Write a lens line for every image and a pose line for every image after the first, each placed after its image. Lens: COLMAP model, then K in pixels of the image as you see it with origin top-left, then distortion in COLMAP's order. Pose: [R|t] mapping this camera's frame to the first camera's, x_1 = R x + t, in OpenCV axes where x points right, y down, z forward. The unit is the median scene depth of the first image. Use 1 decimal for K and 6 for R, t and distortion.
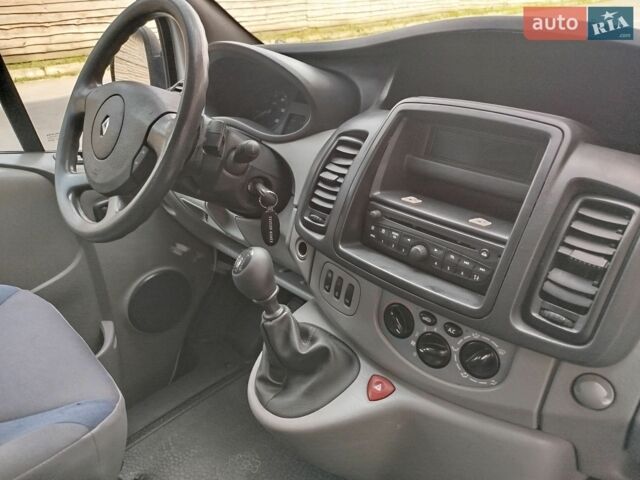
lens RADIAL K [[456.2, 0, 323.5], [0, 456.2, 240.7], [0, 0, 1]] dist [-0.007587, 0.015617]
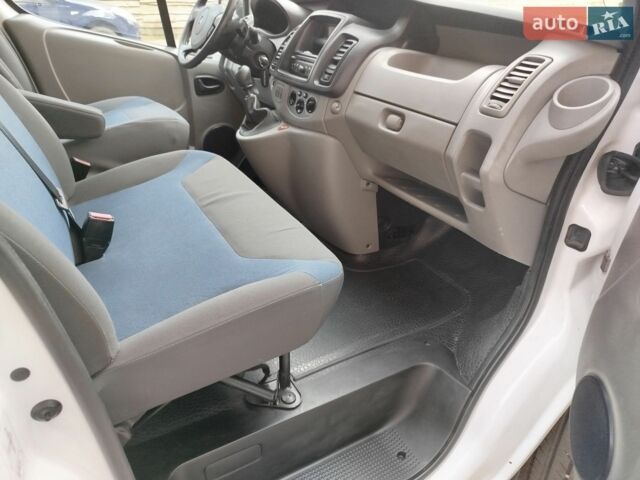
lens RADIAL K [[456.2, 0, 322.5], [0, 456.2, 239.8], [0, 0, 1]] dist [-0.007587, 0.015617]
pose [[0.965213, 0.163838, -0.203765, 0.936514], [-0.163135, 0.986394, 0.020358, 0.843275], [0.204328, 0.013592, 0.978808, -1.376694]]
